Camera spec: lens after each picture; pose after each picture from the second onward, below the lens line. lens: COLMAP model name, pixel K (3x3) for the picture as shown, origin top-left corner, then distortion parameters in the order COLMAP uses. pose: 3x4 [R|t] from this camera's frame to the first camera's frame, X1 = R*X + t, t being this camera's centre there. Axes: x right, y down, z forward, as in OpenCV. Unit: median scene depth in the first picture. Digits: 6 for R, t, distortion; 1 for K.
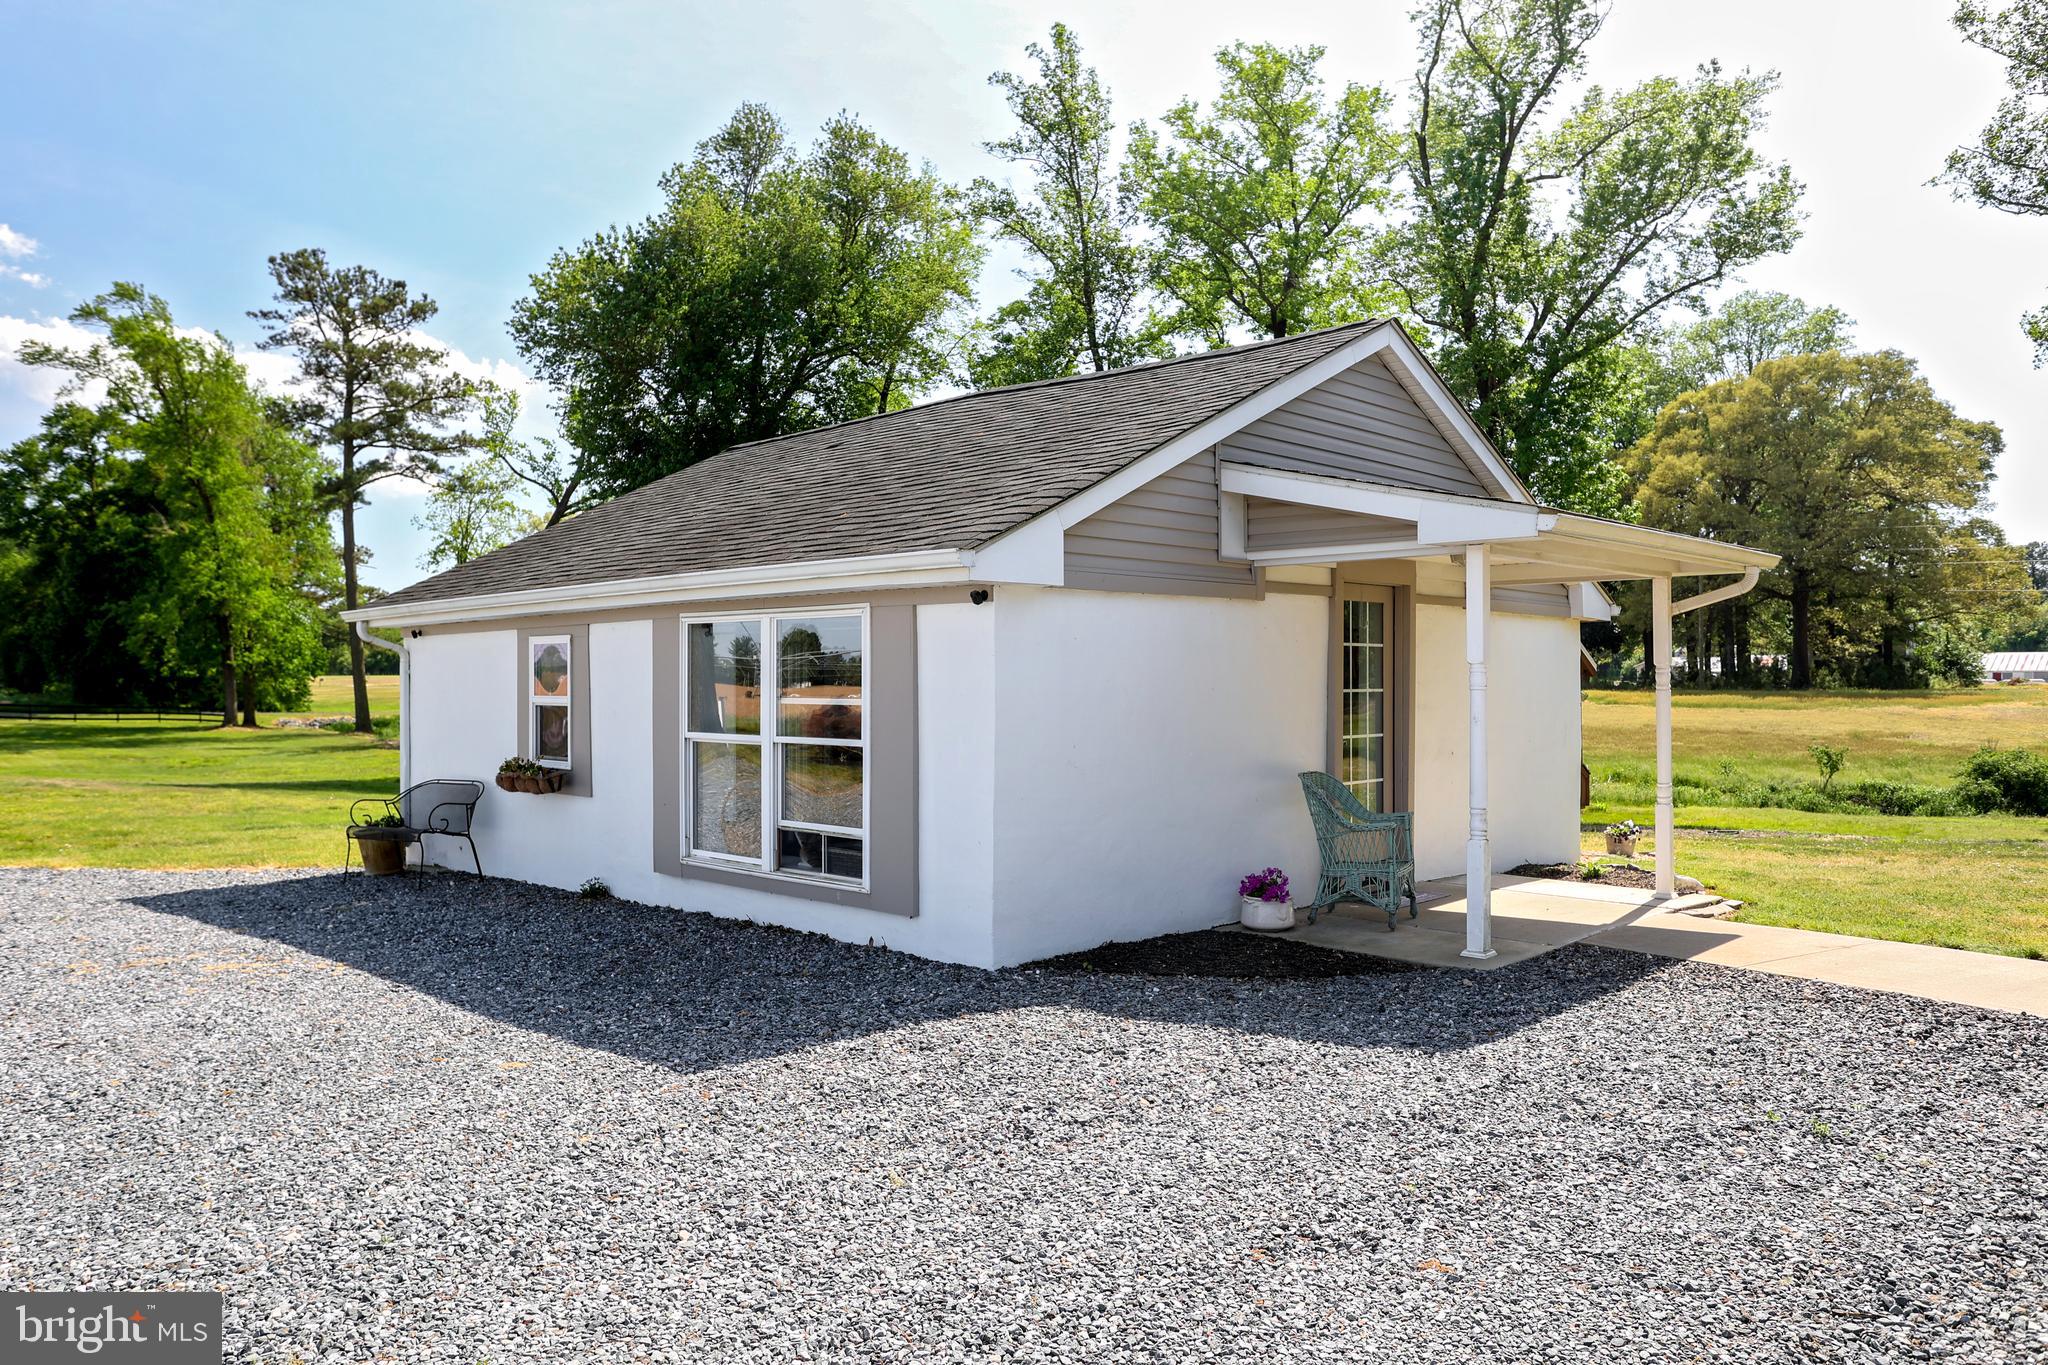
lens RADIAL K [[1424.6, 0, 1024.0], [0, 1424.6, 682.5], [0, 0, 1]] dist [0.002312, 0.000310]
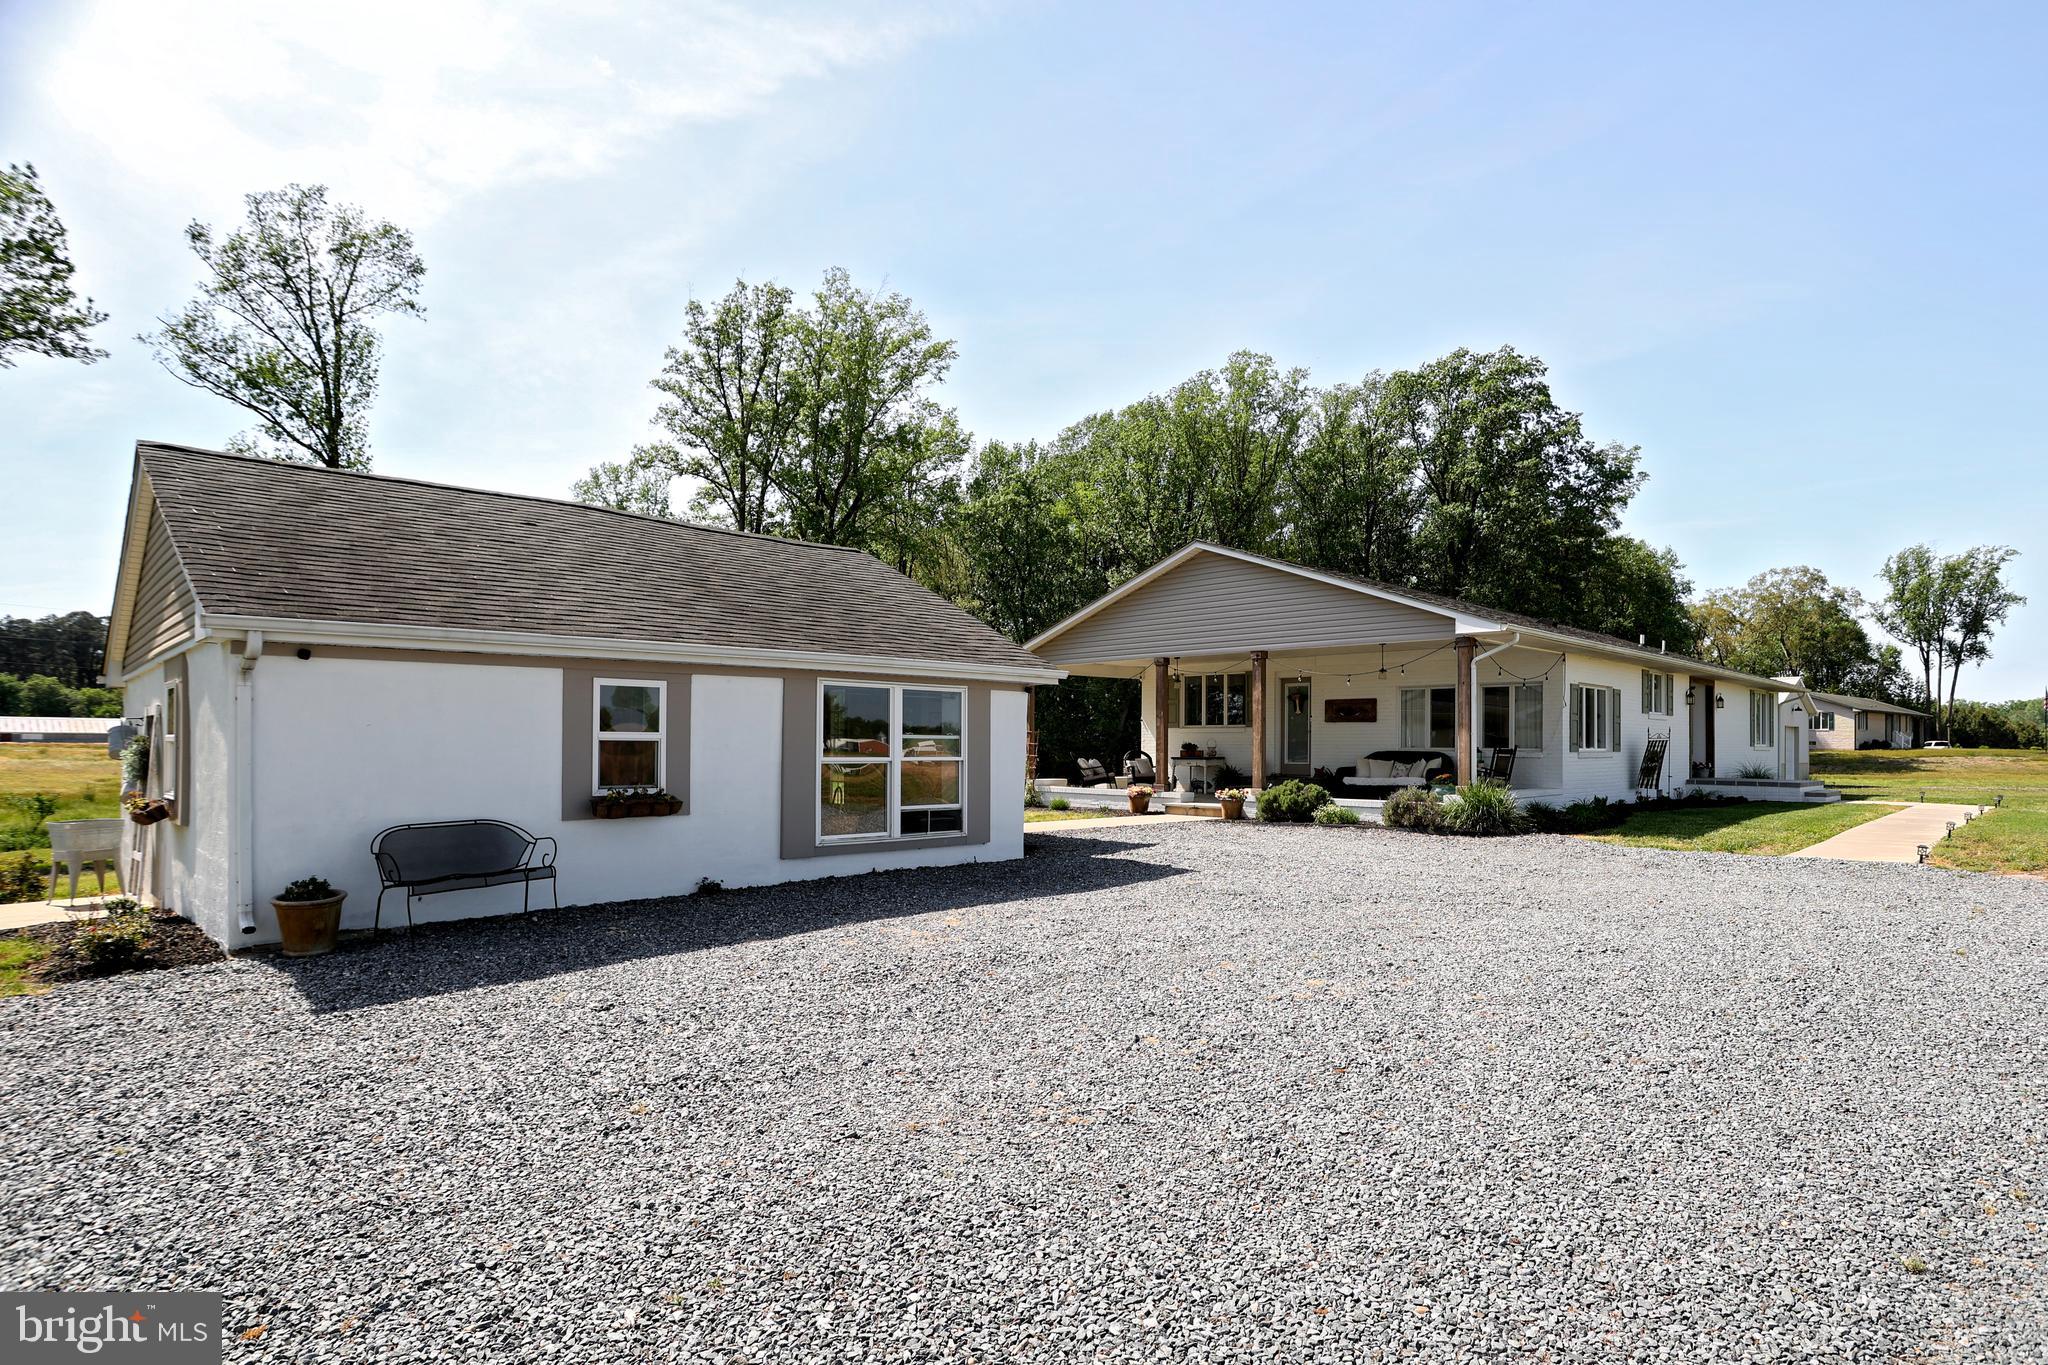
lens RADIAL K [[1072.6, 0, 1119.2], [0, 1072.6, 739.4], [0, 0, 1]] dist [-0.053196, 0.022893]
pose [[-0.015231, 0.007658, 0.999855, -0.302247], [-0.002553, 0.999967, -0.007698, 0.005217], [-0.999881, -0.002670, -0.015211, 0.157156]]
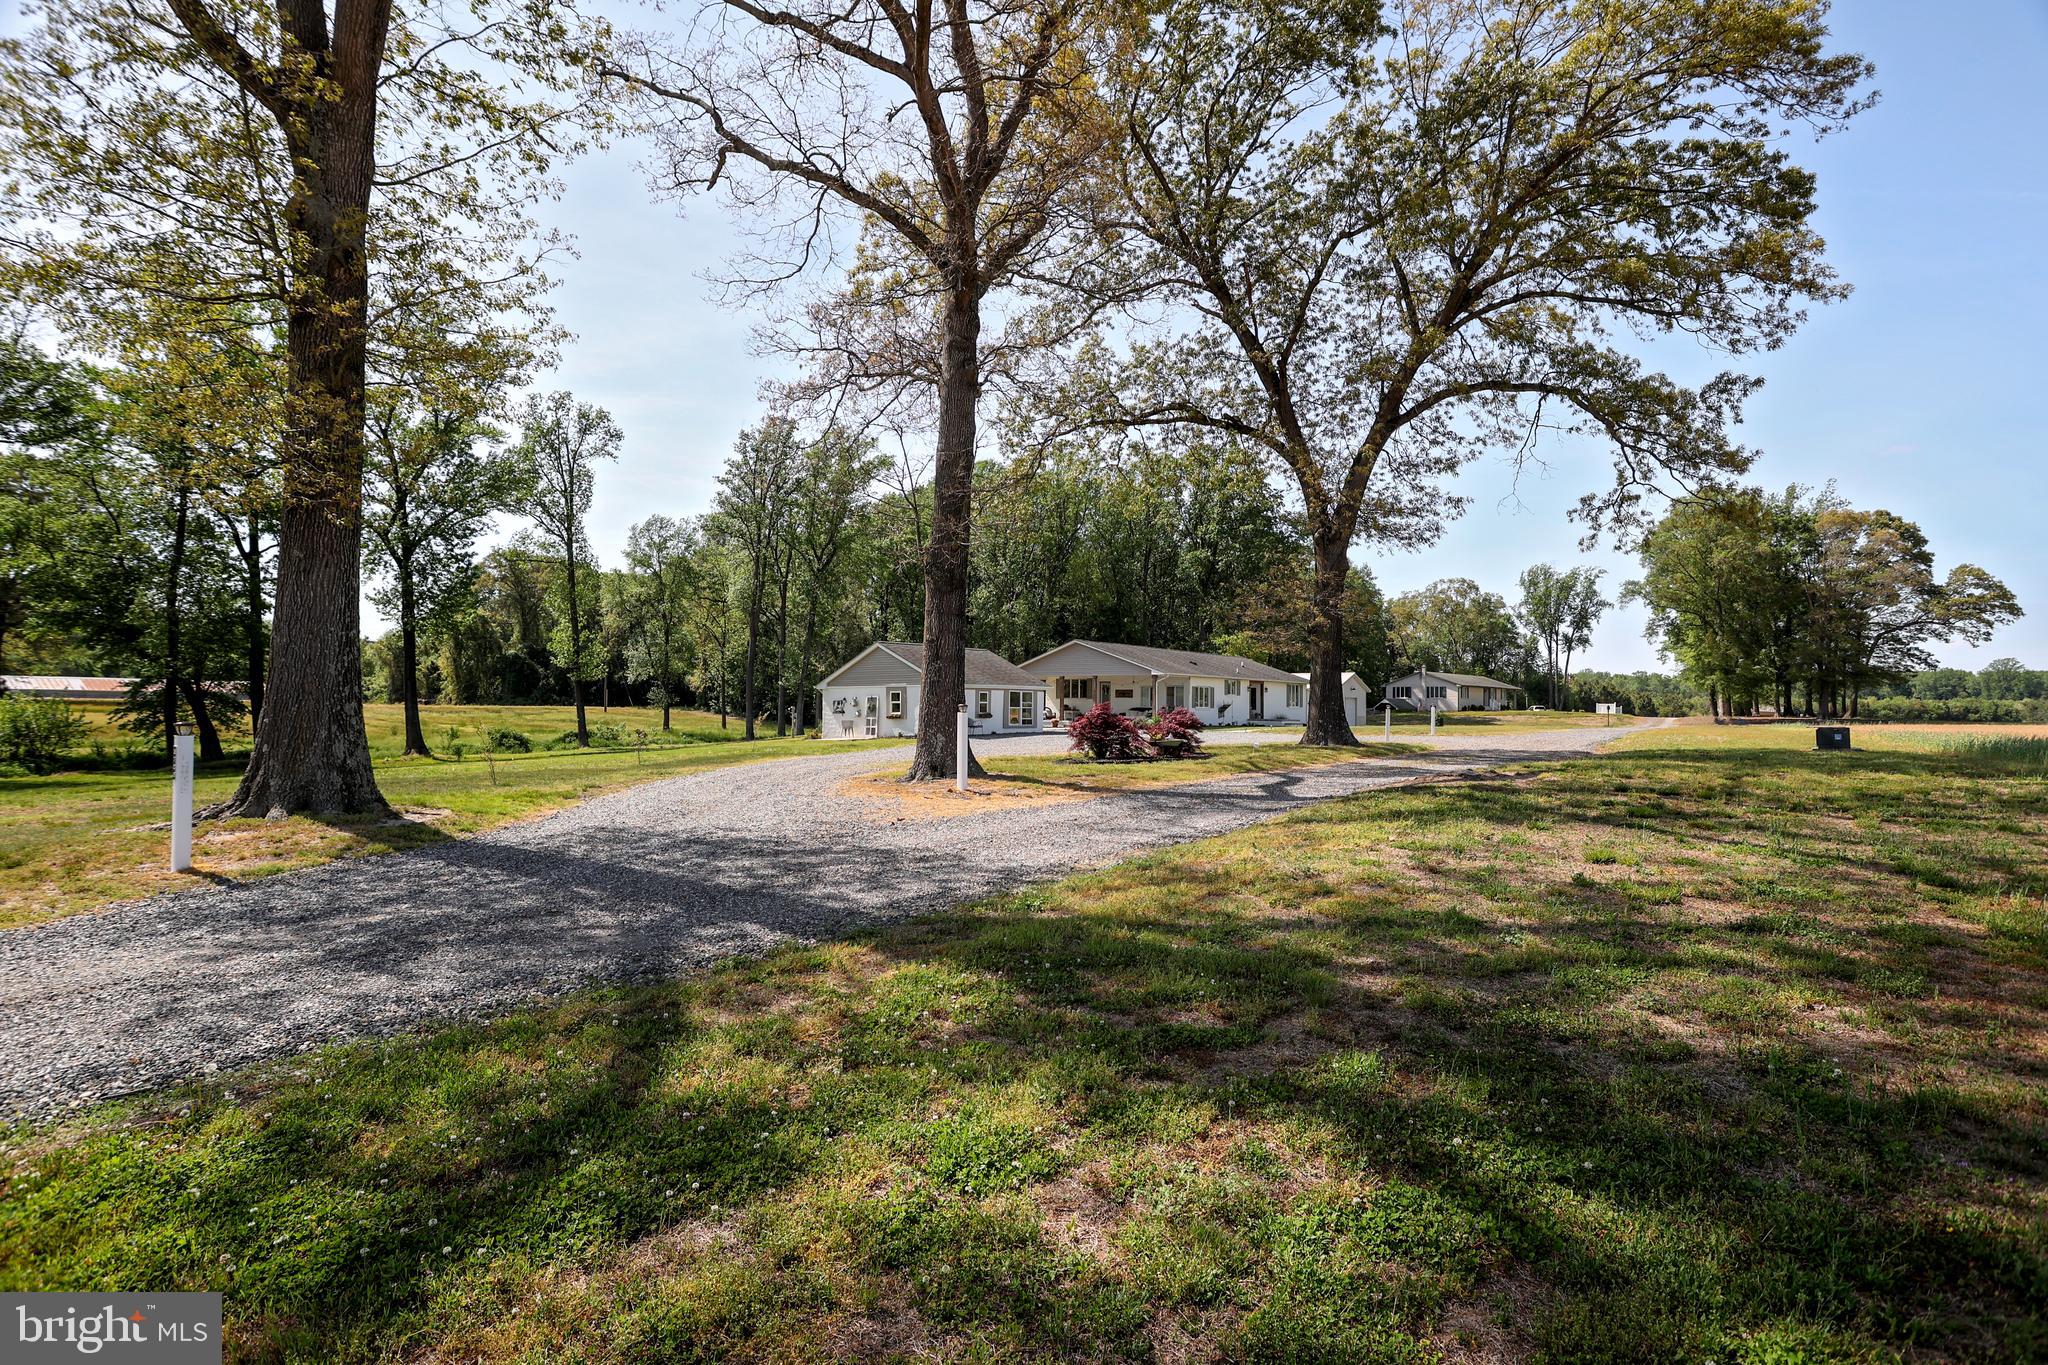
lens RADIAL K [[1007.8, 0, 1029.2], [0, 1007.8, 664.5], [0, 0, 1]] dist [-0.073811, 0.034482]
pose [[-0.113572, 0.043358, 0.992583, -1.164991], [-0.007979, 0.998975, -0.044550, 0.010234], [-0.993498, -0.012979, -0.113110, 0.327881]]
